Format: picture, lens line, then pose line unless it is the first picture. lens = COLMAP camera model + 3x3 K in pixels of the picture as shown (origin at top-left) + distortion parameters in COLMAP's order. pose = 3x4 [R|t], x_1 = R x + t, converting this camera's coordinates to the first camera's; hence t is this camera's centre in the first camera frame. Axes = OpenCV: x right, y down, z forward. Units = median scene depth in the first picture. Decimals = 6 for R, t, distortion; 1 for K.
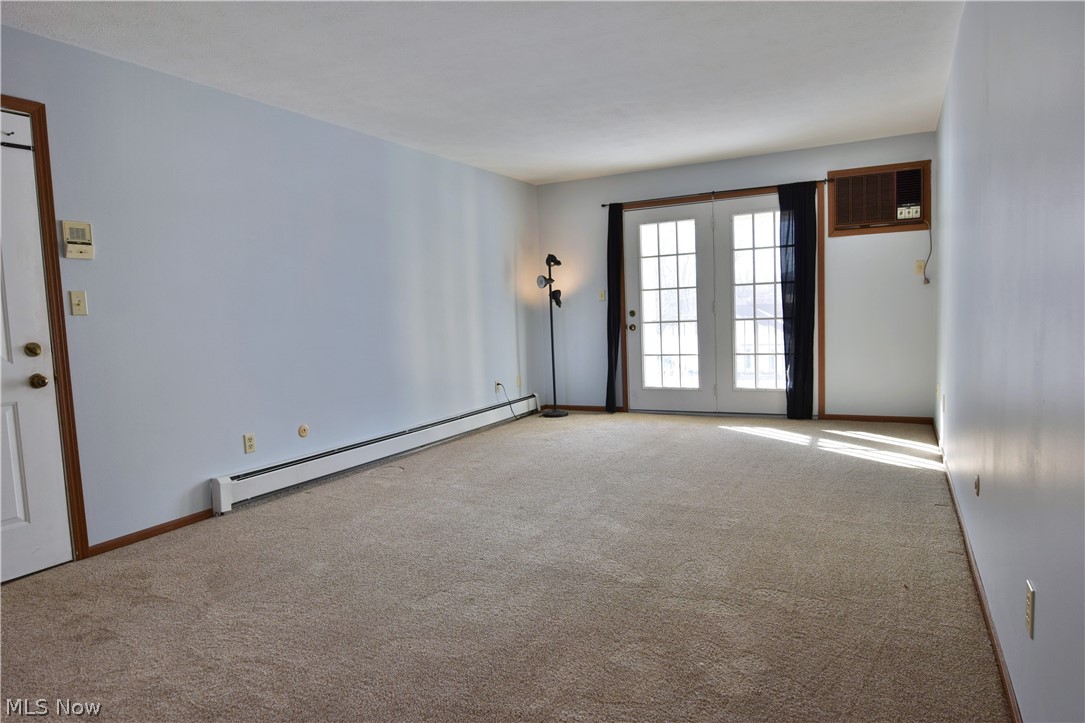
lens RADIAL K [[662.6, 0, 546.4], [0, 662.6, 364.9], [0, 0, 1]] dist [-0.008328, -0.009749]
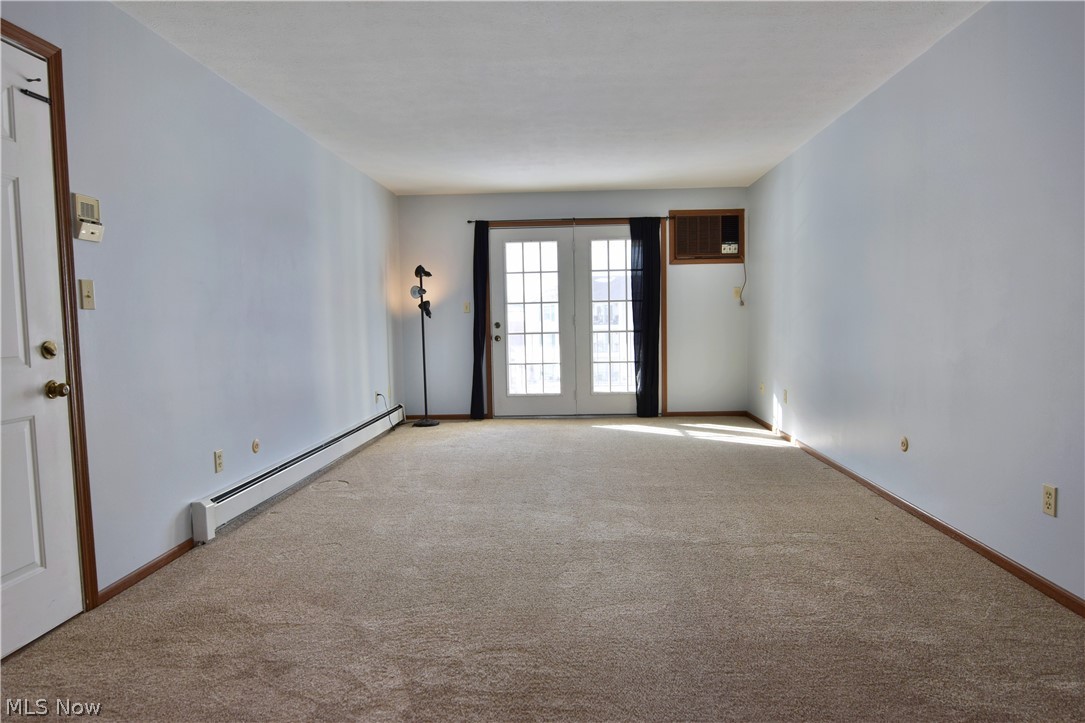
lens RADIAL K [[662.6, 0, 546.4], [0, 662.6, 364.9], [0, 0, 1]] dist [-0.008328, -0.009749]
pose [[0.904298, -0.006865, 0.426846, -0.309743], [0.017537, 0.999624, -0.021076, 0.011962], [-0.426541, 0.026545, 0.904079, 0.009394]]
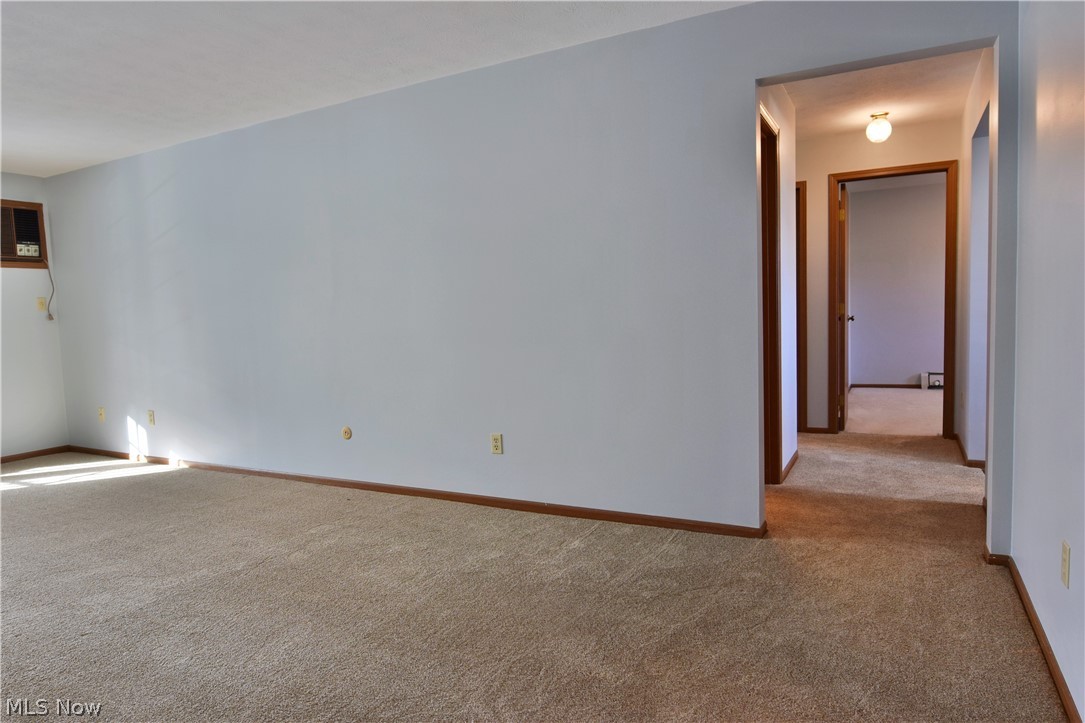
lens RADIAL K [[662.6, 0, 546.4], [0, 662.6, 364.9], [0, 0, 1]] dist [-0.008328, -0.009749]
pose [[0.002965, -0.043212, 0.999062, -0.474884], [0.120031, 0.991858, 0.042544, -0.000490], [-0.992766, 0.119792, 0.008127, 0.211051]]
